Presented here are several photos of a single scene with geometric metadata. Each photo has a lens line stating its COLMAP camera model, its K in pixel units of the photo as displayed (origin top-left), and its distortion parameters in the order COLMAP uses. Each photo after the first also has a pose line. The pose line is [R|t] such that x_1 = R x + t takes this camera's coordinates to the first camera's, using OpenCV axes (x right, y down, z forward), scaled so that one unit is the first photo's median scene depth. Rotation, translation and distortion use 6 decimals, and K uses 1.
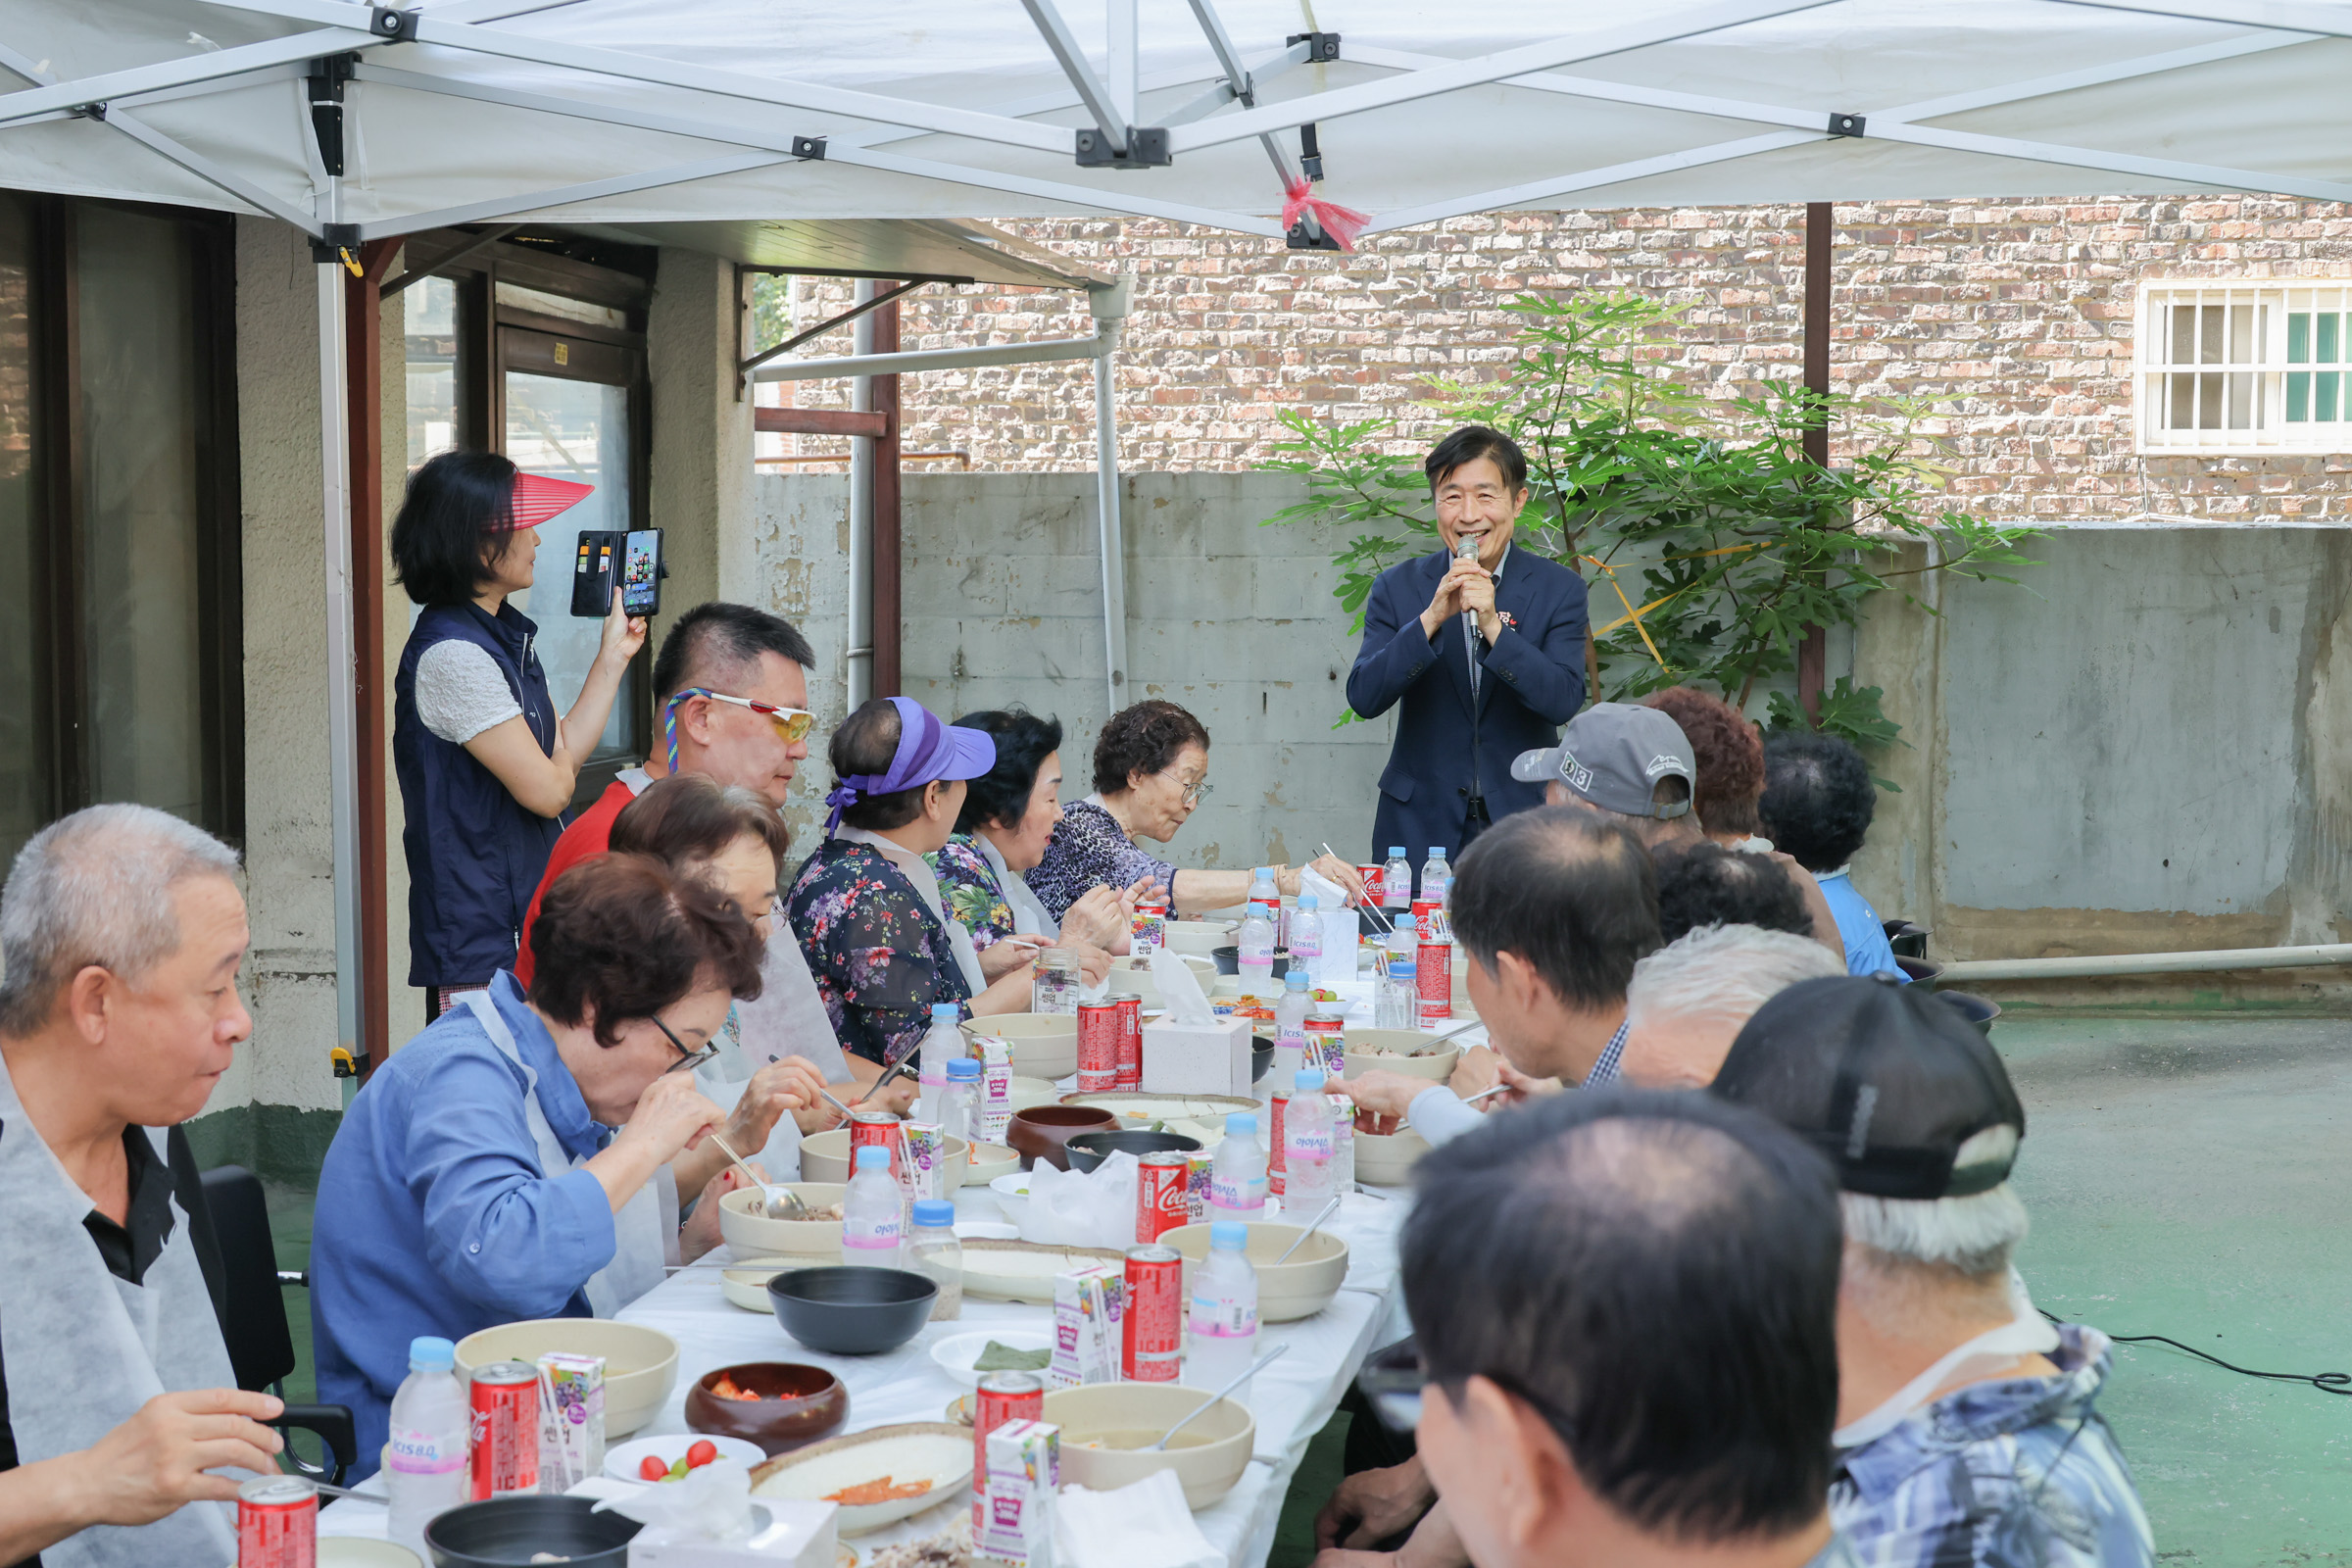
lens RADIAL K [[3183.0, 0, 1176.0], [0, 3183.0, 784.0], [0, 0, 1]] dist [0.018750, -0.045754]
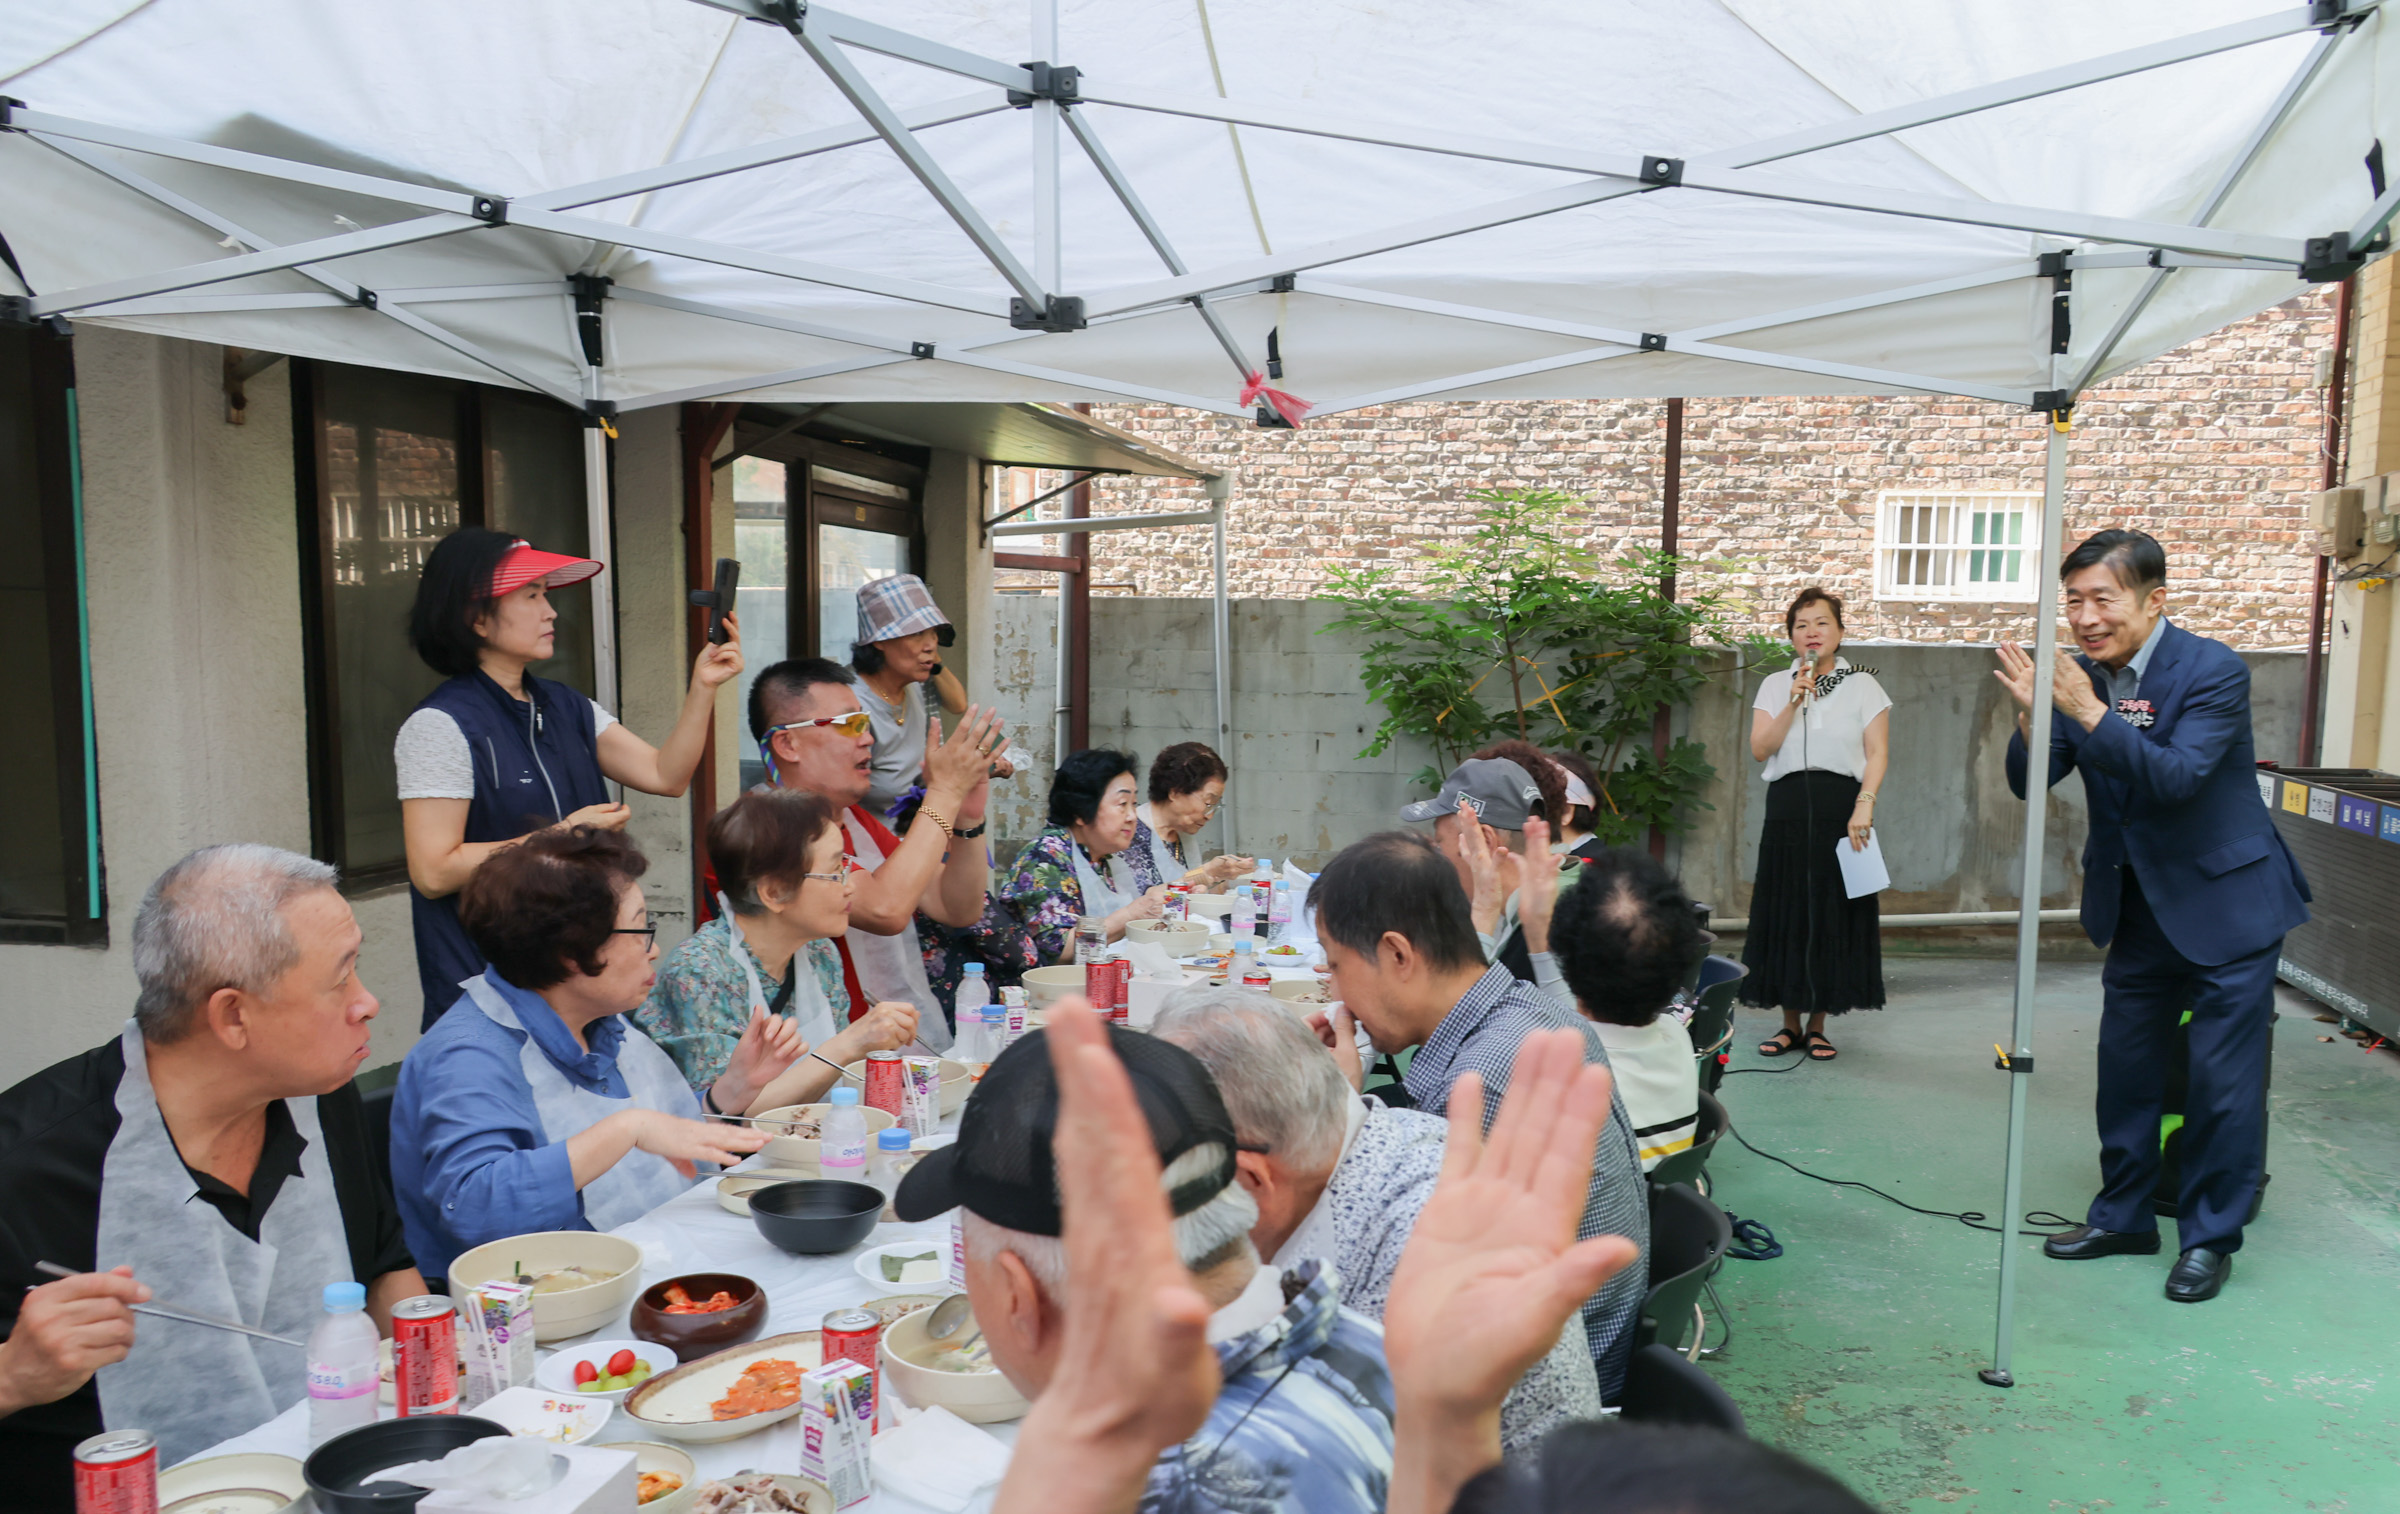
lens RADIAL K [[1856.8, 0, 1298.3], [0, 1856.8, 879.6], [0, 0, 1]] dist [0.002266, 0.004239]
pose [[0.999781, 0.019238, -0.008218, 0.026502], [-0.018822, 0.998669, 0.048030, -0.003213], [0.009131, -0.047865, 0.998812, 0.070281]]
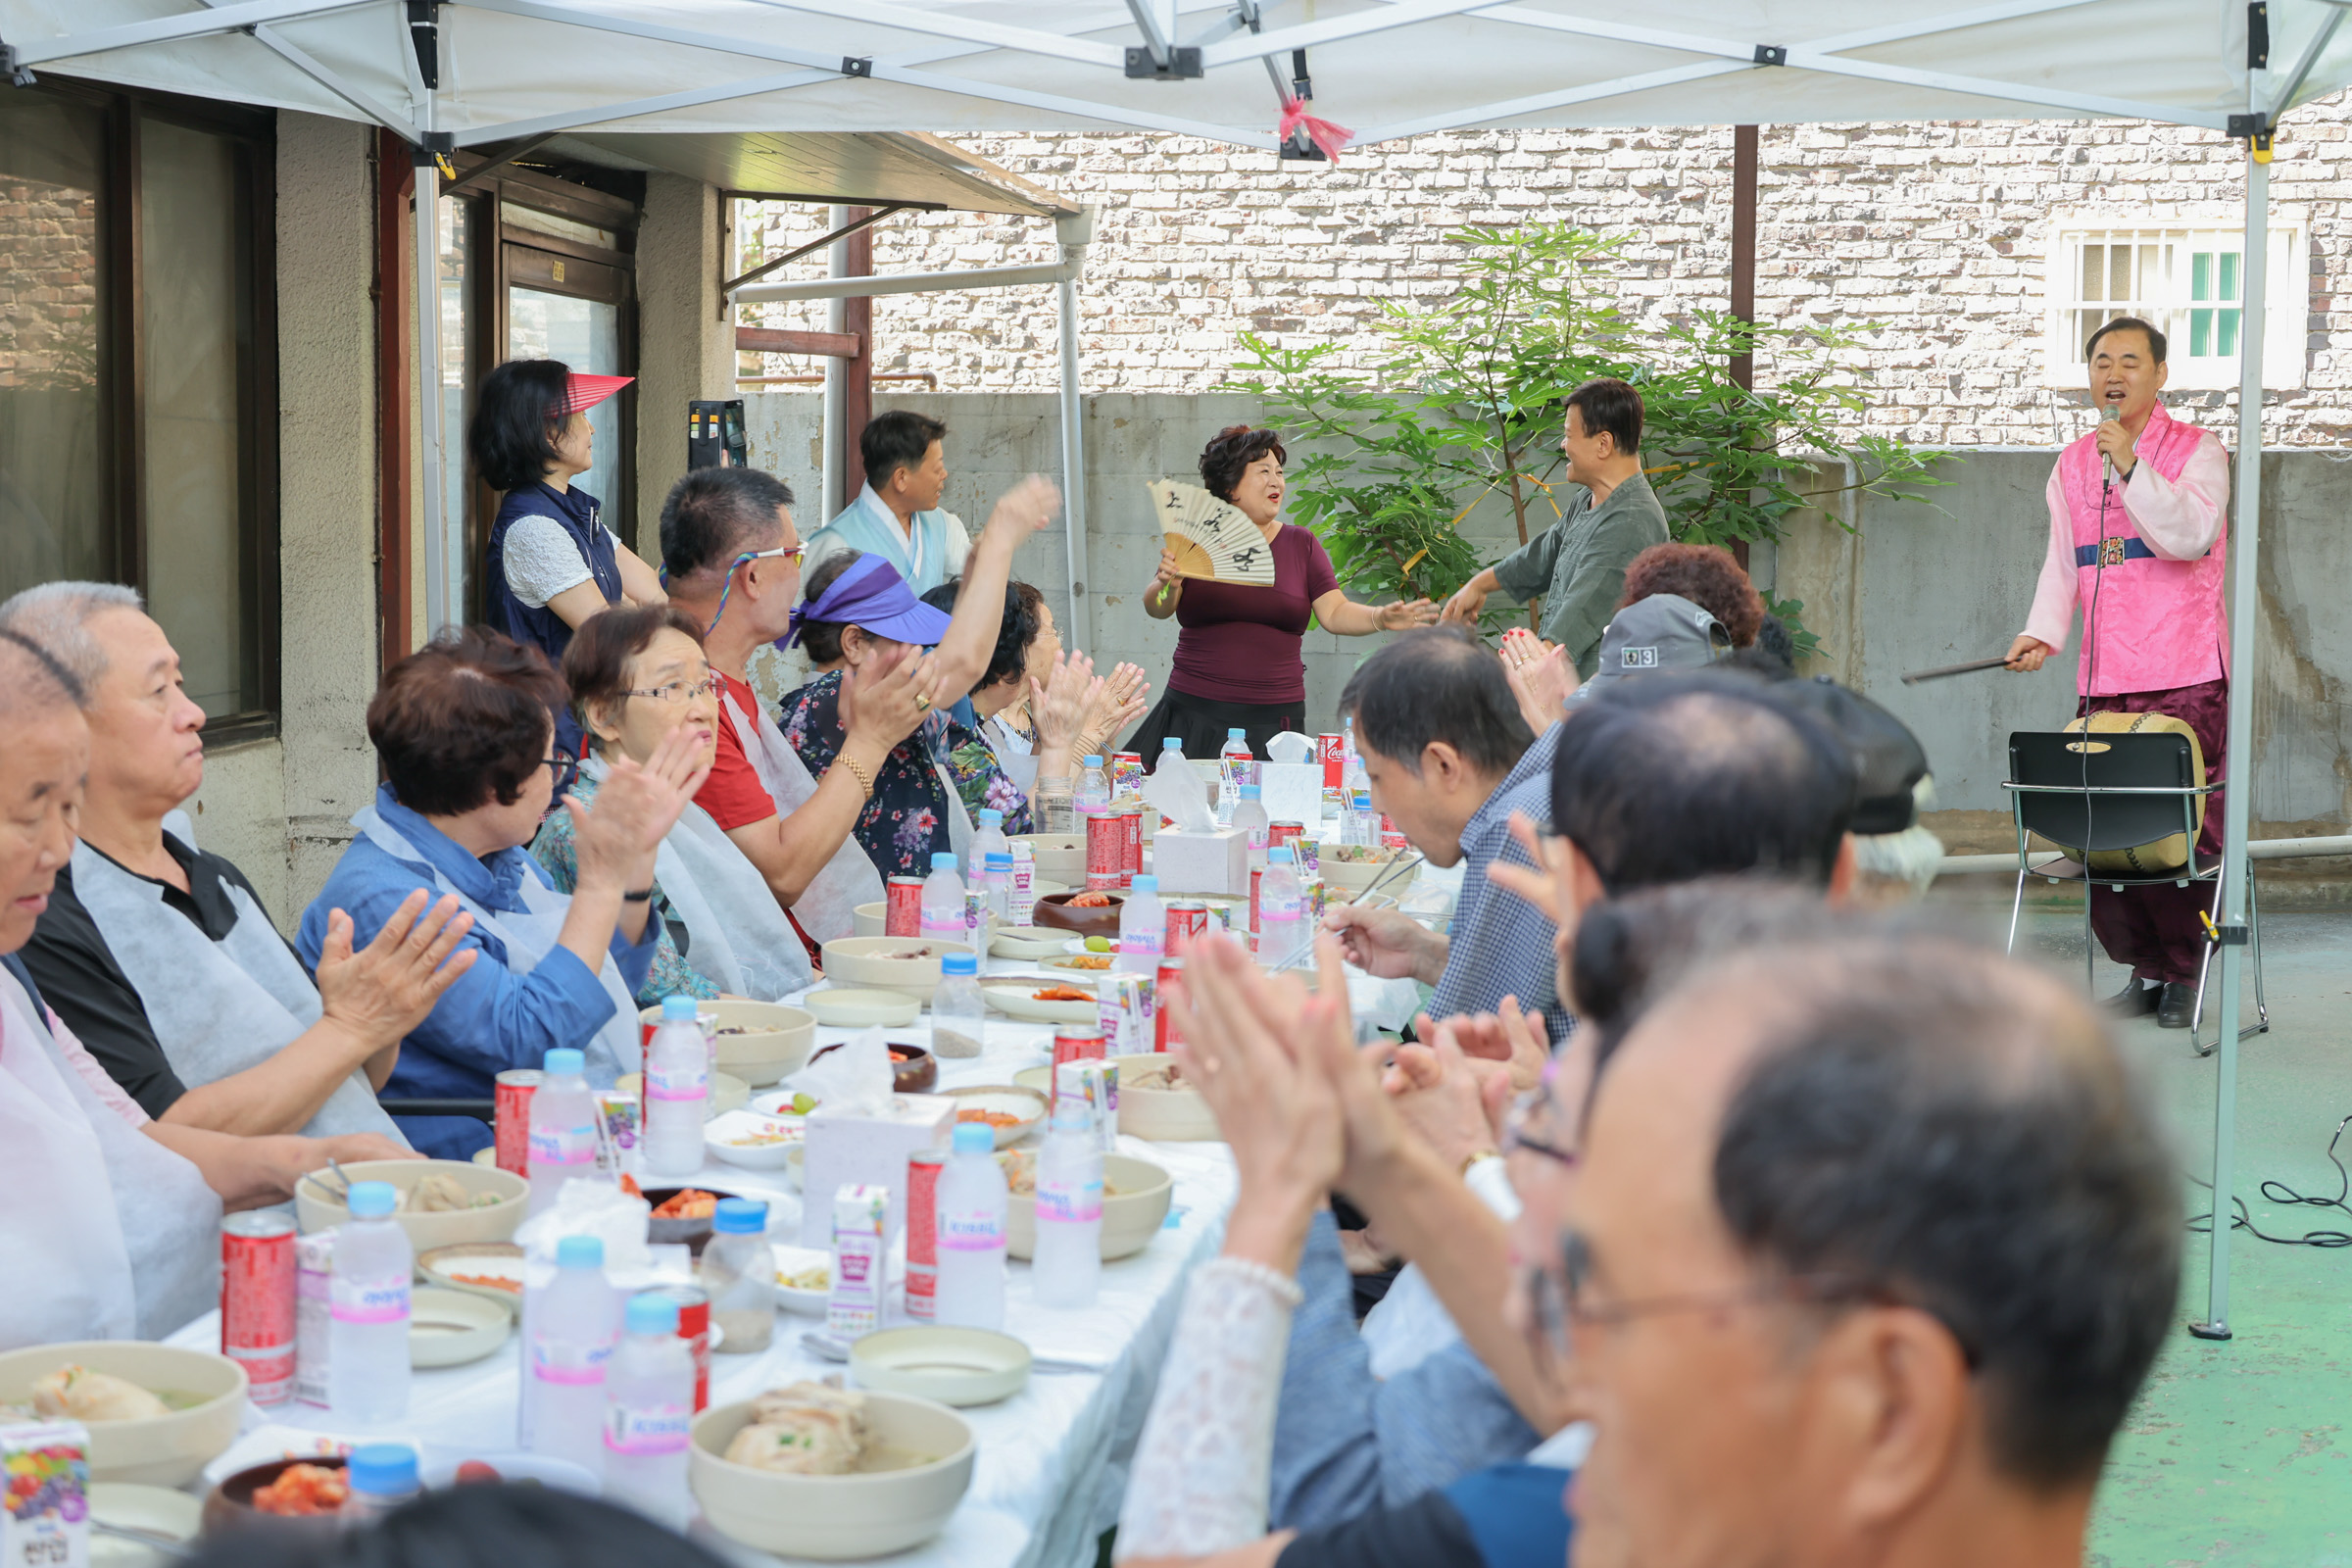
lens RADIAL K [[3217.4, 0, 1176.0], [0, 3217.4, 784.0], [0, 0, 1]] dist [0.035112, -0.008945]
pose [[0.999678, 0.004862, 0.024892, -0.012045], [-0.005200, 0.999895, 0.013552, 0.015959], [-0.024824, -0.013677, 0.999598, -0.062060]]
